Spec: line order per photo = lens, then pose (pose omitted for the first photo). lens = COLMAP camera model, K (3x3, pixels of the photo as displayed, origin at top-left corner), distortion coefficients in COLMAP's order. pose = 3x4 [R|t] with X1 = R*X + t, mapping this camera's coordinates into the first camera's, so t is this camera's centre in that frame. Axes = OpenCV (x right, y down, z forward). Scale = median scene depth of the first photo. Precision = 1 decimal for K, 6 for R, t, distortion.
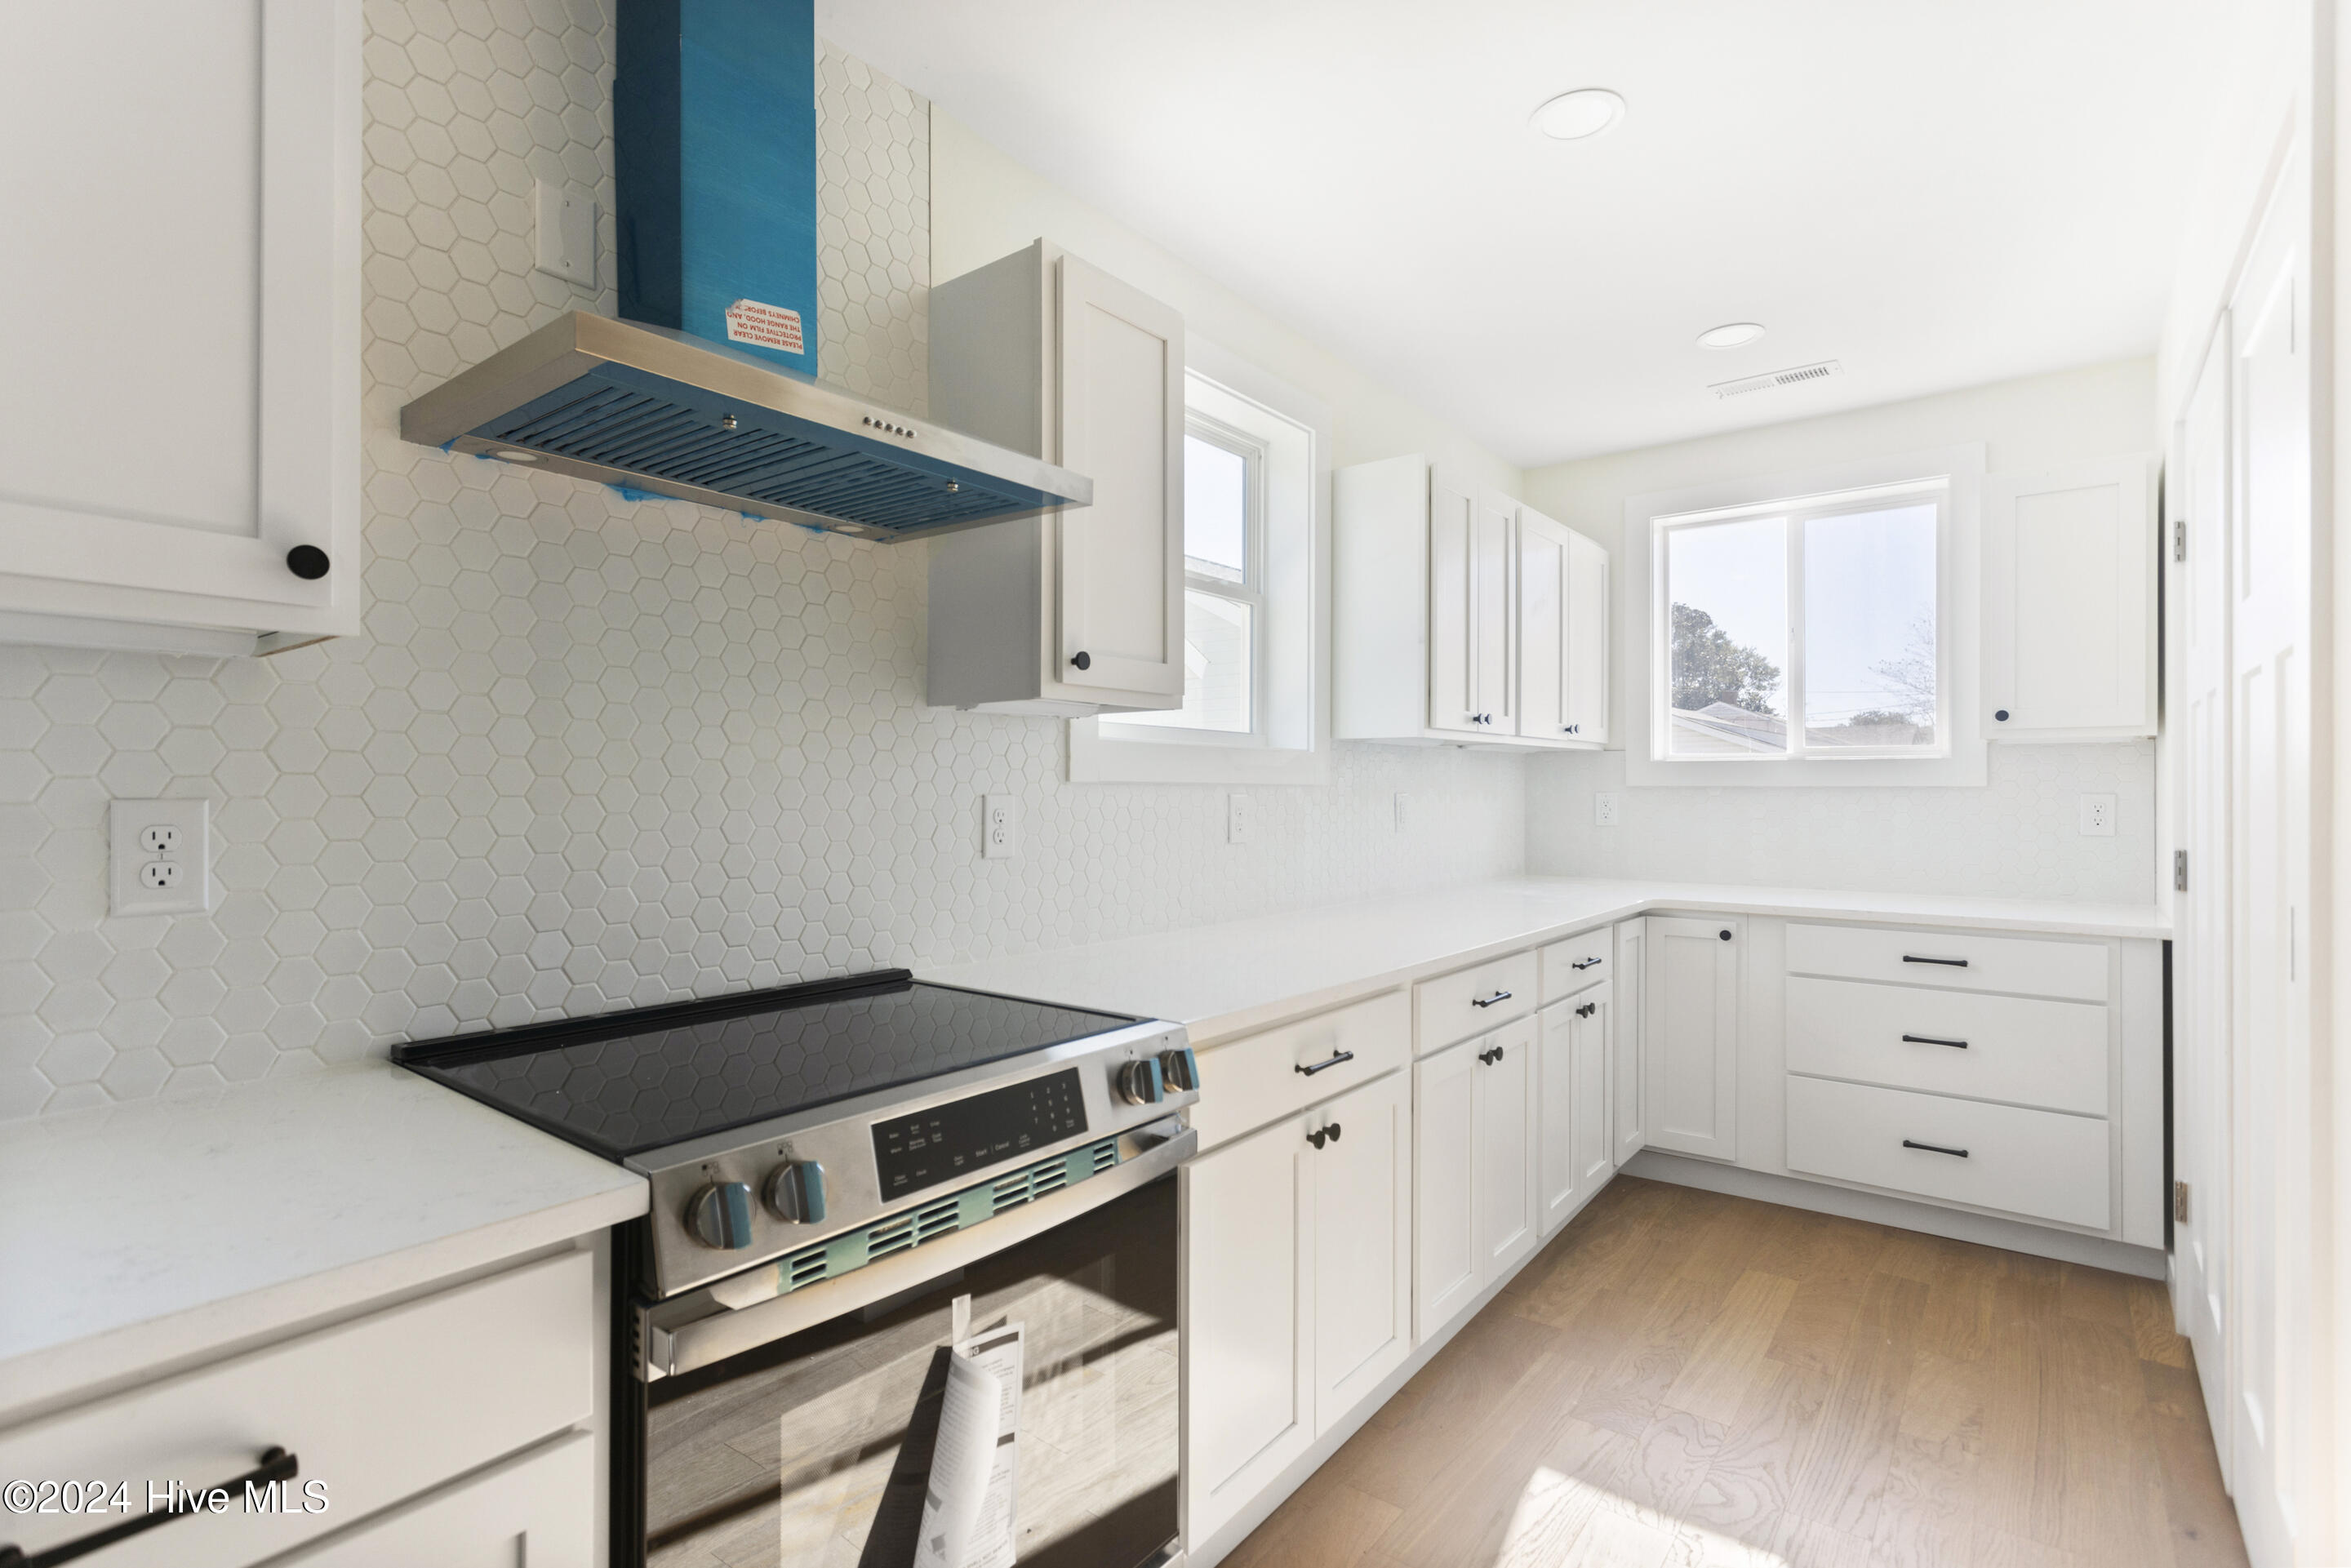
lens RADIAL K [[1103.3, 0, 1131.0], [0, 1103.3, 788.2], [0, 0, 1]] dist [-0.000887, 0.002686]
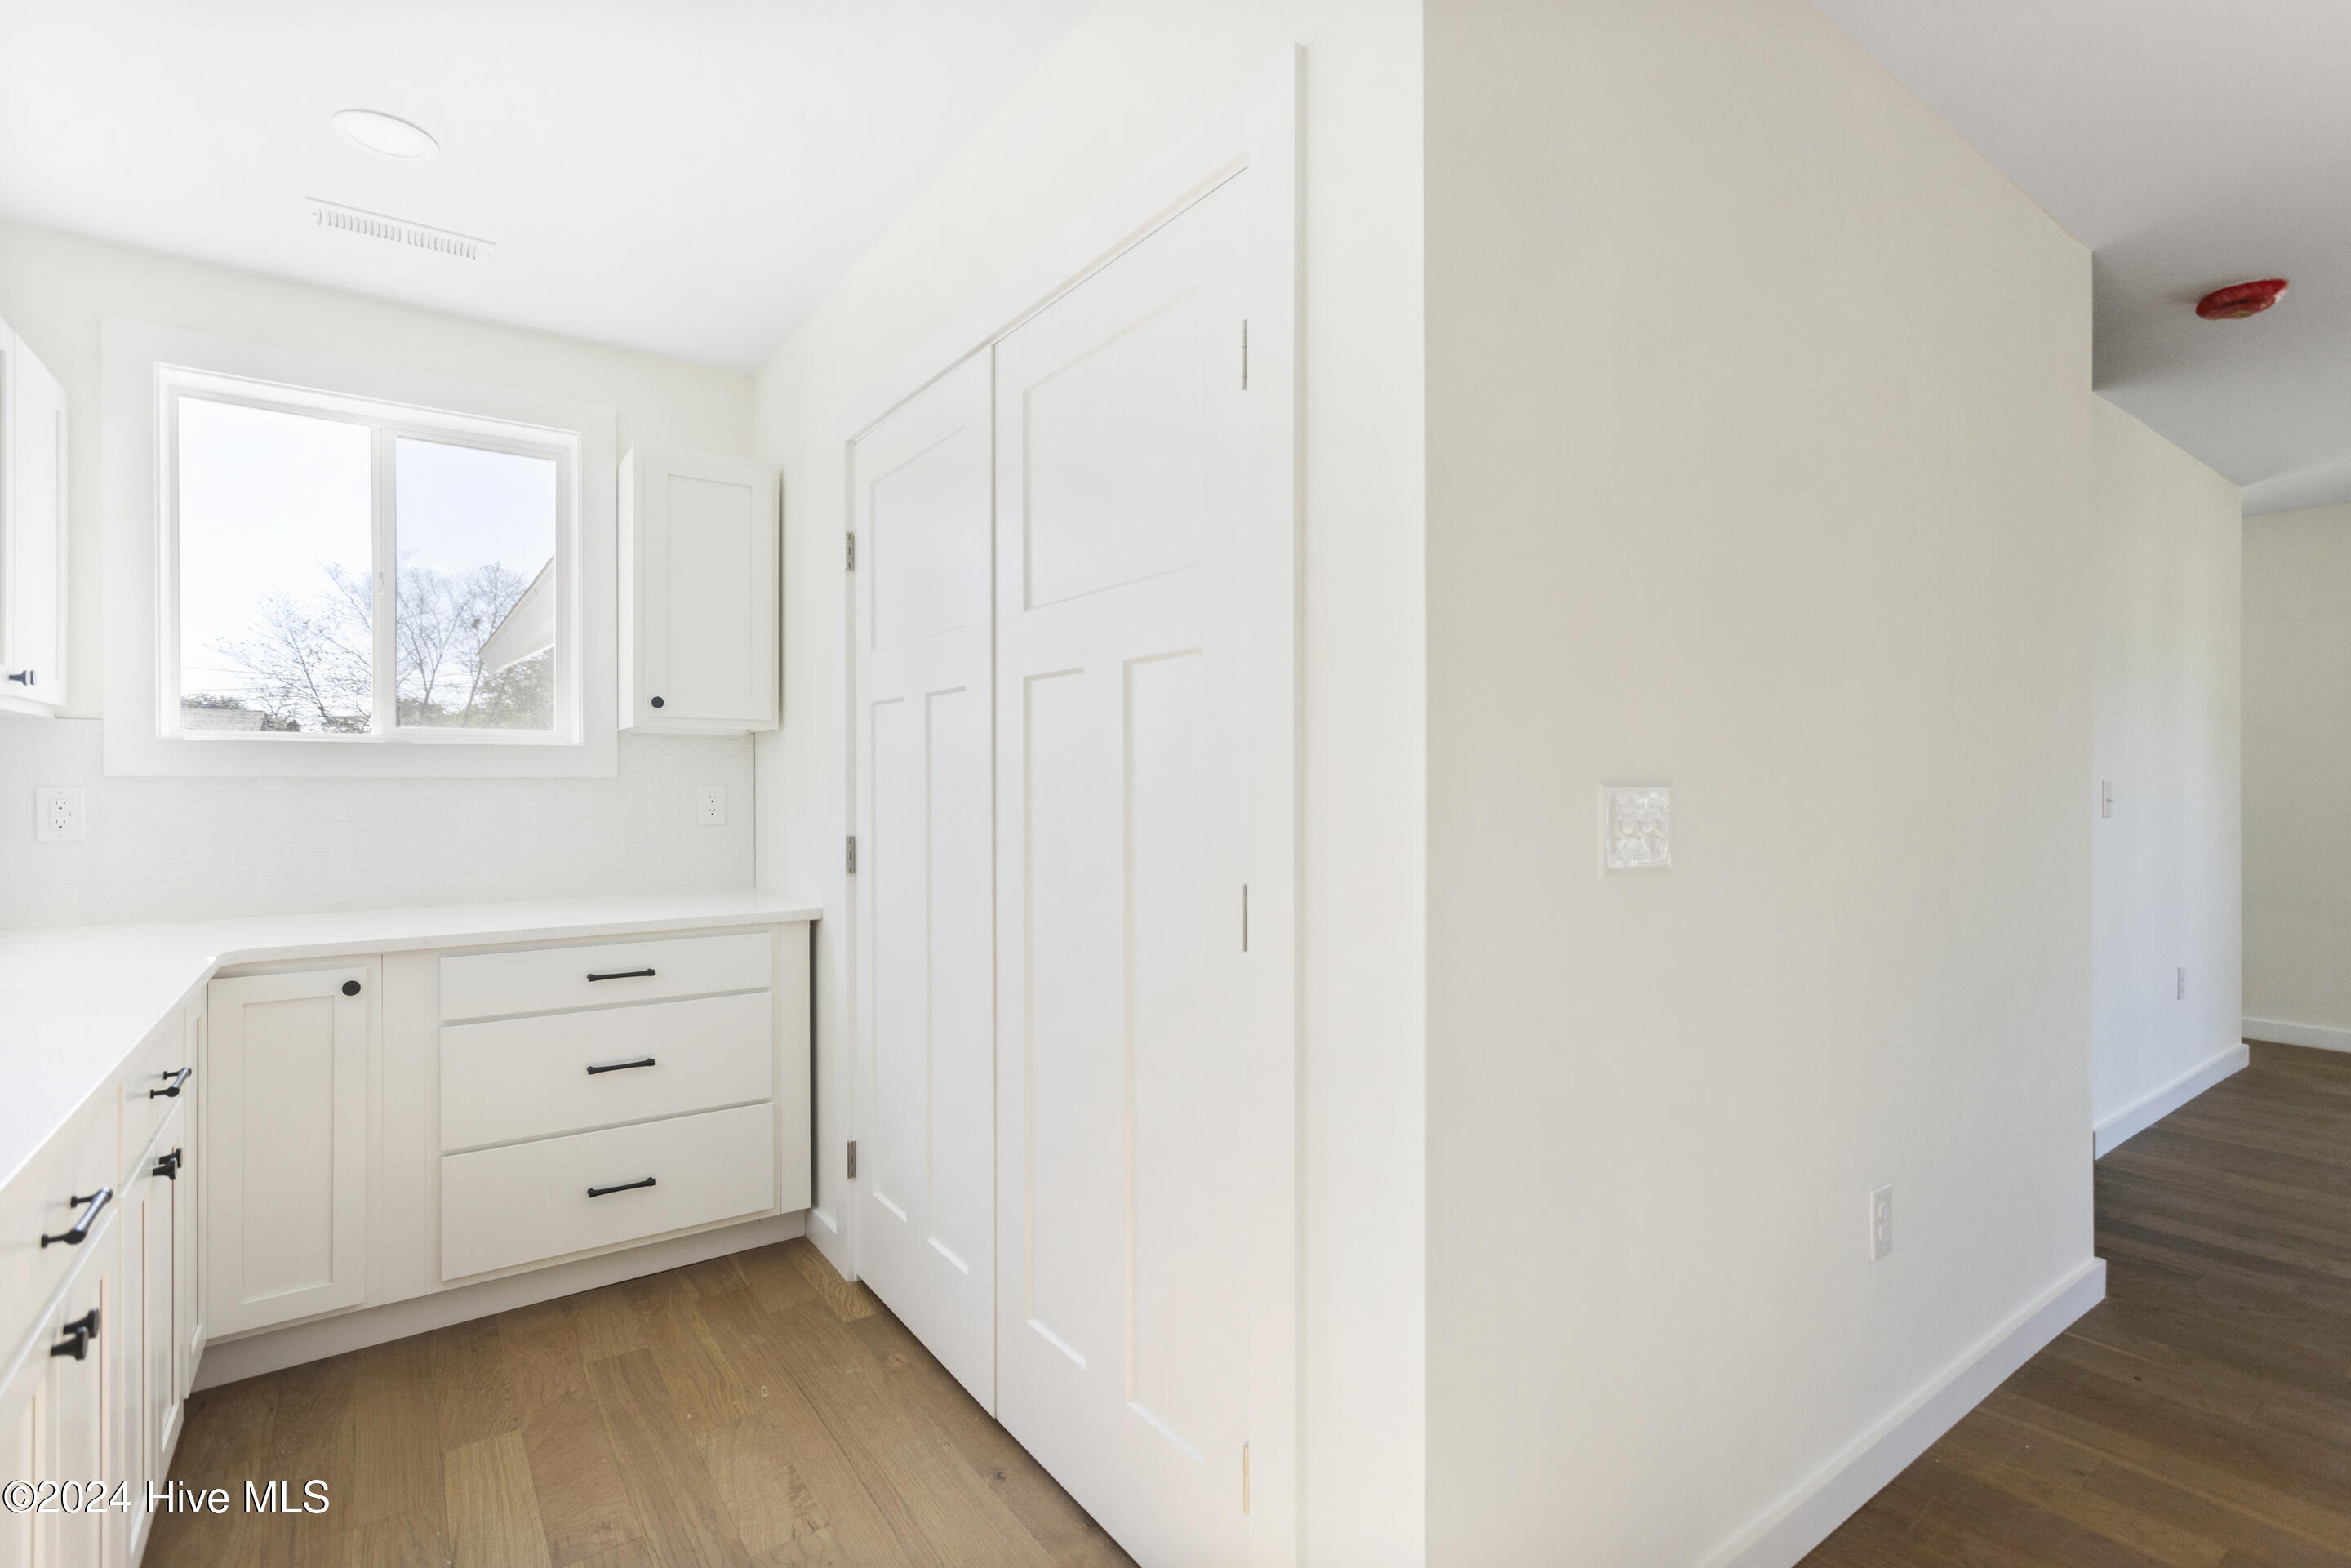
lens RADIAL K [[1103.3, 0, 1202.1], [0, 1103.3, 781.8], [0, 0, 1]] dist [-0.000887, 0.002686]
pose [[0.240229, -0.002467, 0.970713, -0.016558], [0.000816, 0.999997, 0.002339, 0.000214], [-0.970716, 0.000231, 0.240231, 0.338239]]
